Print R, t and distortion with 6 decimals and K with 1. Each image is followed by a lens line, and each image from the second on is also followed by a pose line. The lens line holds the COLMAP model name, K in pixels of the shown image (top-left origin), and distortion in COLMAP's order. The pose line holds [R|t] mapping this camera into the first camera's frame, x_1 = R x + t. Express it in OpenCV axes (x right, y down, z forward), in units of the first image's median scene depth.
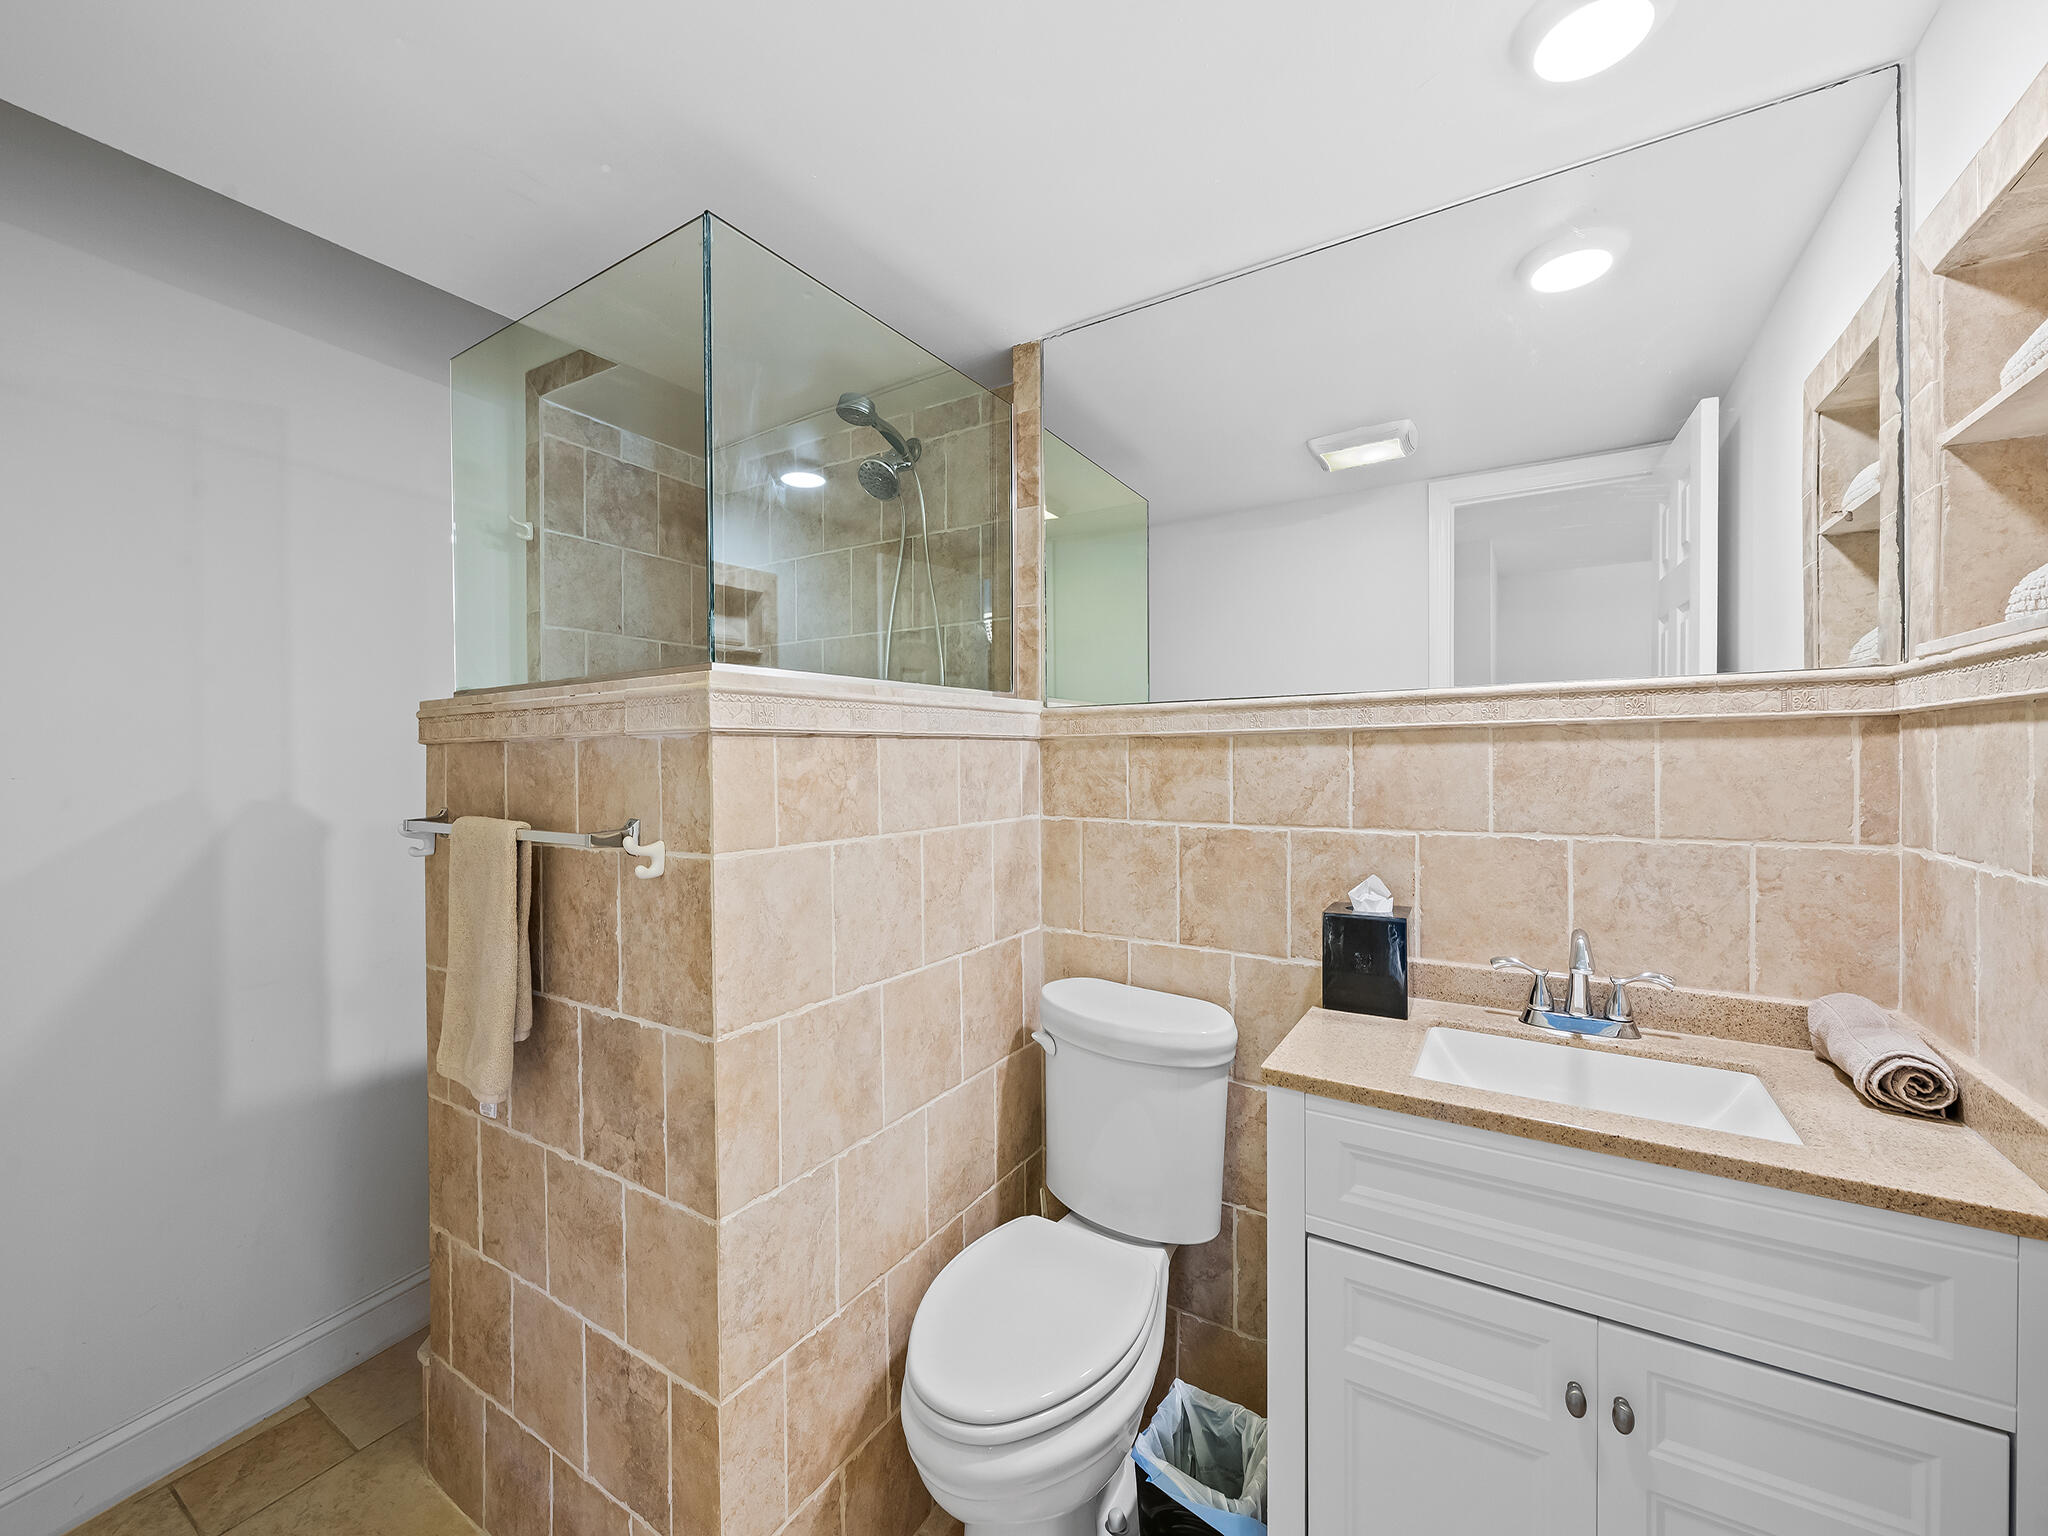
lens RADIAL K [[804.5, 0, 1027.7], [0, 804.5, 766.1], [0, 0, 1]] dist [0.003276, -0.003552]
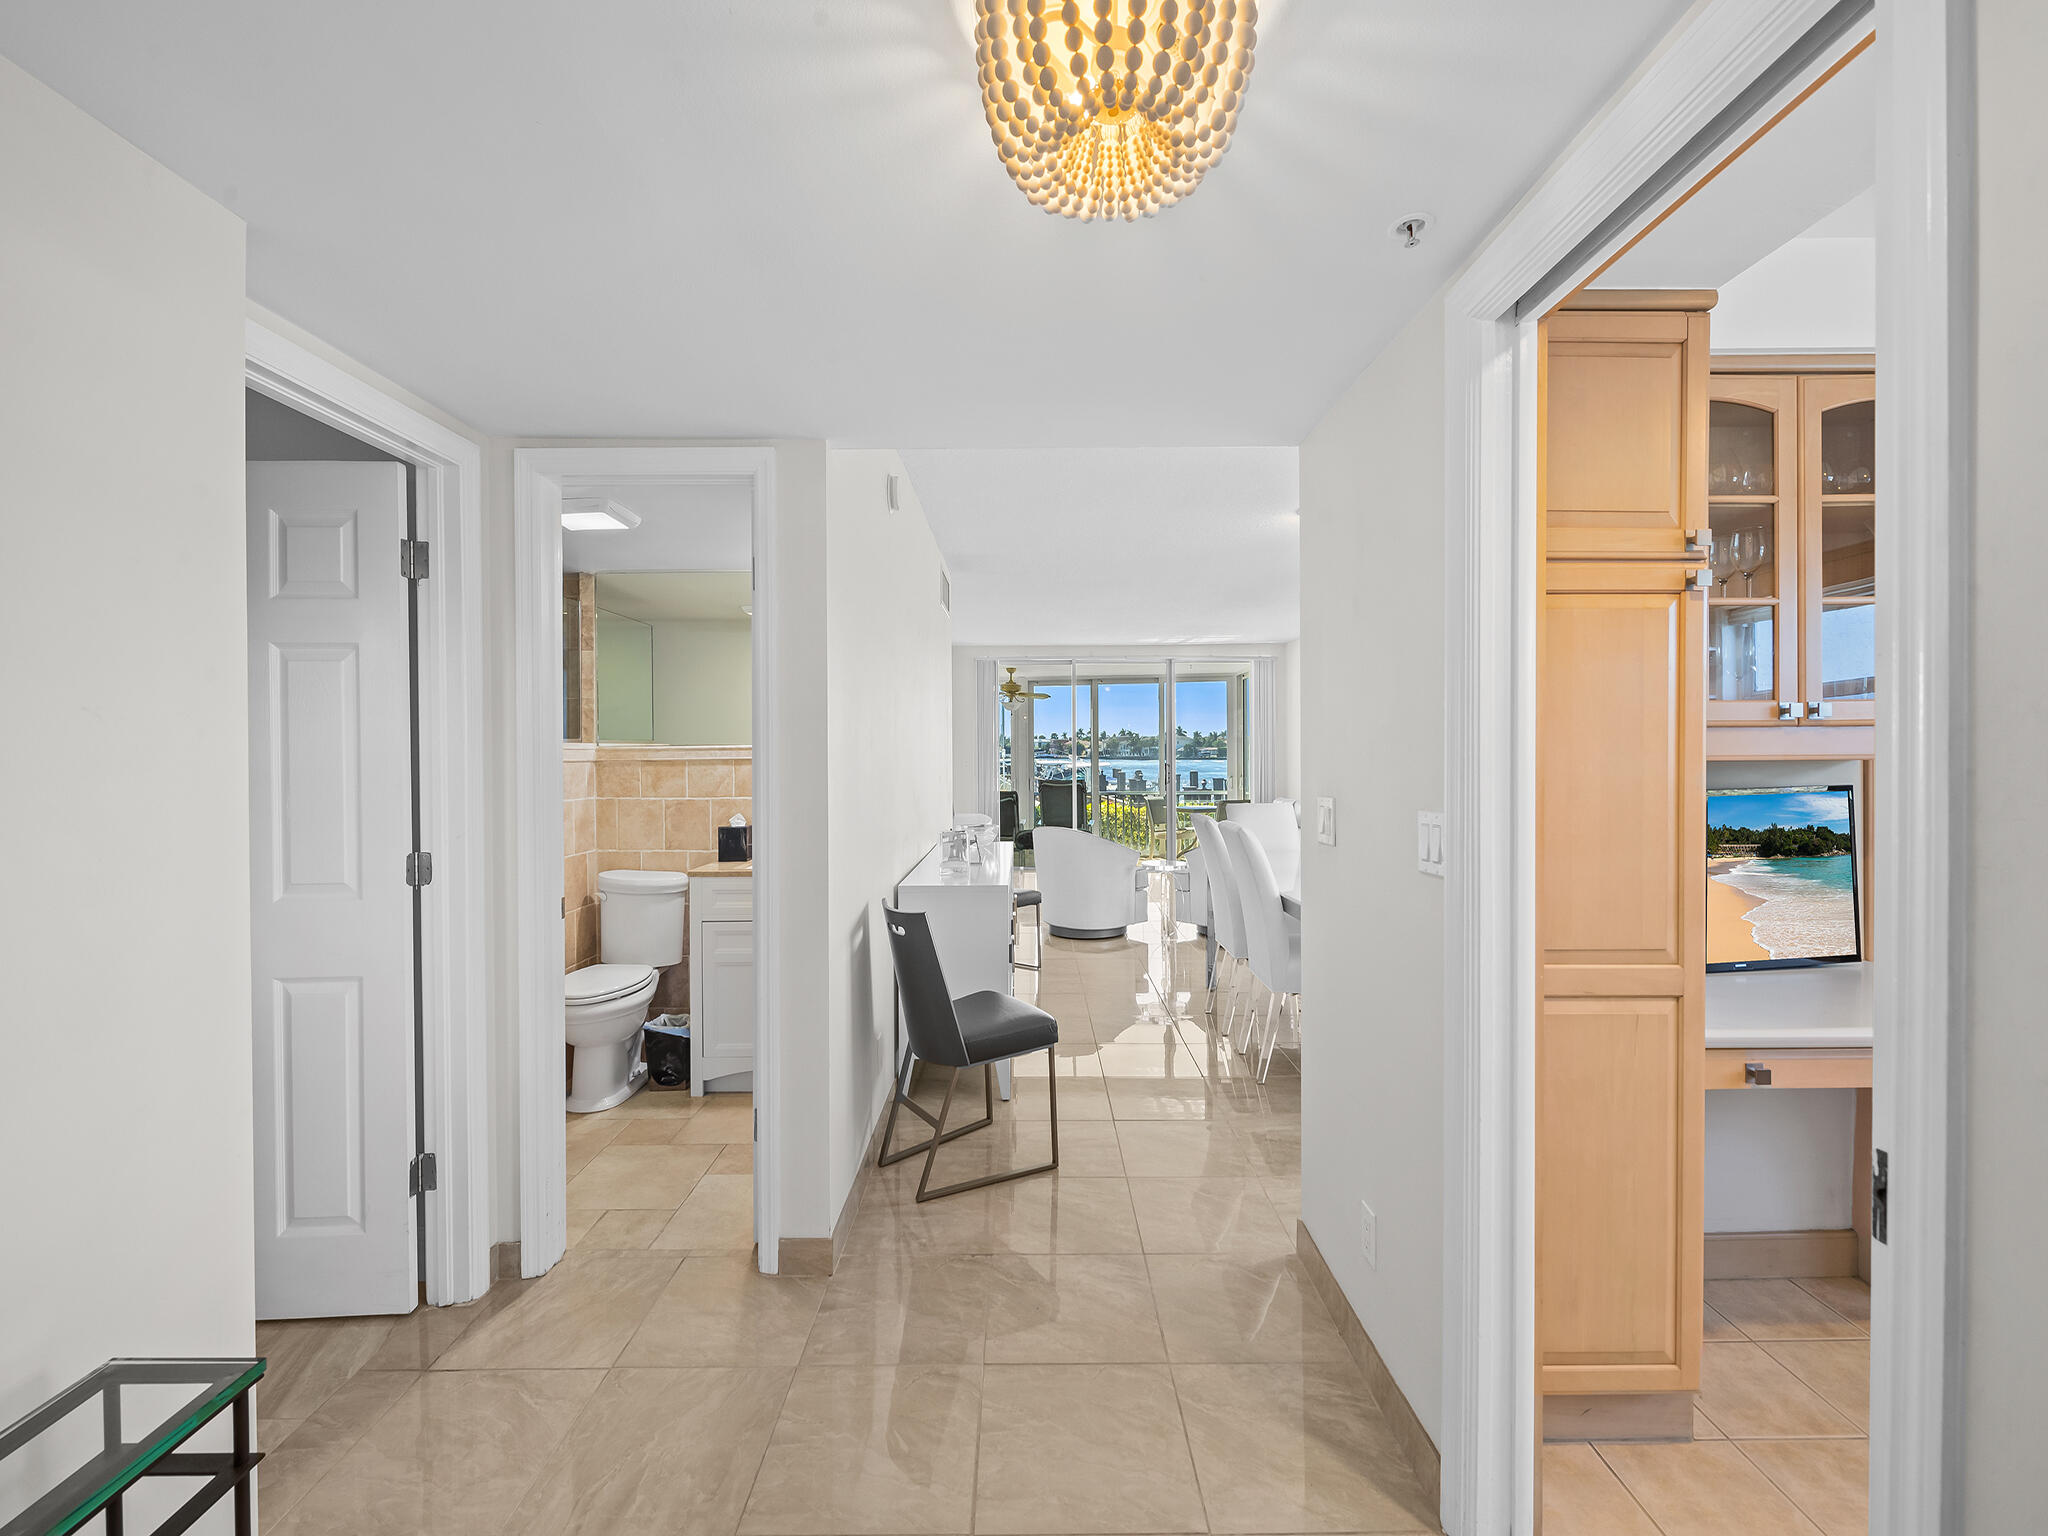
lens RADIAL K [[846.7, 0, 1024.0], [0, 846.7, 768.0], [0, 0, 1]] dist [0.007403, -0.005913]
pose [[0.854888, -0.006776, 0.518768, -0.192532], [0.006504, 0.999976, 0.002342, -0.014836], [-0.518772, 0.001372, 0.854912, -1.622237]]
